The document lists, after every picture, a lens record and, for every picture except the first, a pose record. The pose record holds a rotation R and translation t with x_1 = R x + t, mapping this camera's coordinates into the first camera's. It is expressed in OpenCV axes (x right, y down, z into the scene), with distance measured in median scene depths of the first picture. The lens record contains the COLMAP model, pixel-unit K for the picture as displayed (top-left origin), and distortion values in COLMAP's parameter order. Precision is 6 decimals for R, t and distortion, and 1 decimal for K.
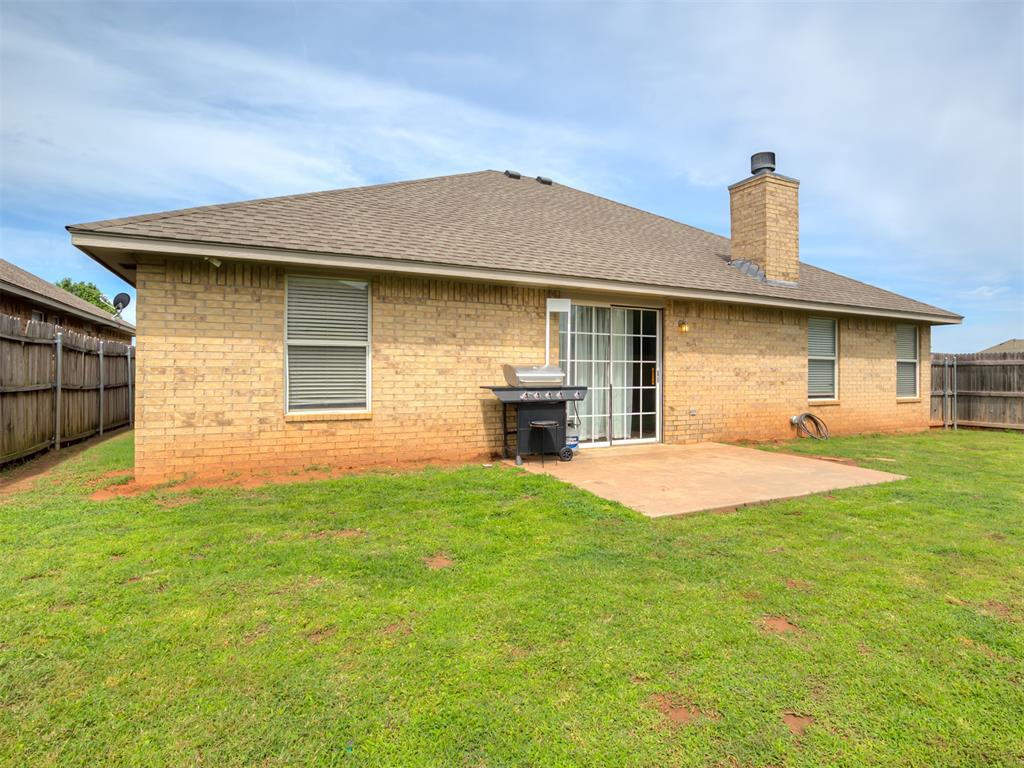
lens RADIAL K [[531.3, 0, 510.6], [0, 531.3, 382.6], [0, 0, 1]] dist [-0.005180, -0.000665]
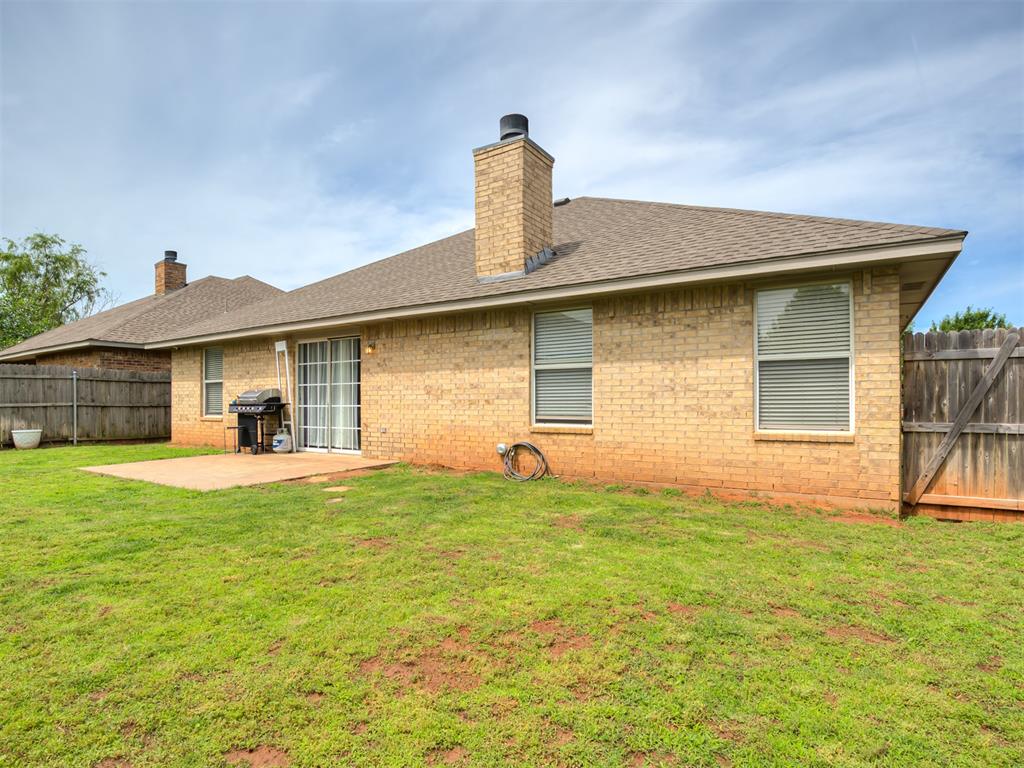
lens RADIAL K [[531.3, 0, 495.0], [0, 531.3, 400.5], [0, 0, 1]] dist [-0.005180, -0.000665]
pose [[0.504324, -0.000339, -0.863514, 1.249777], [0.002179, 0.999997, 0.000880, -0.002181], [0.863512, -0.002326, 0.504323, 0.615432]]
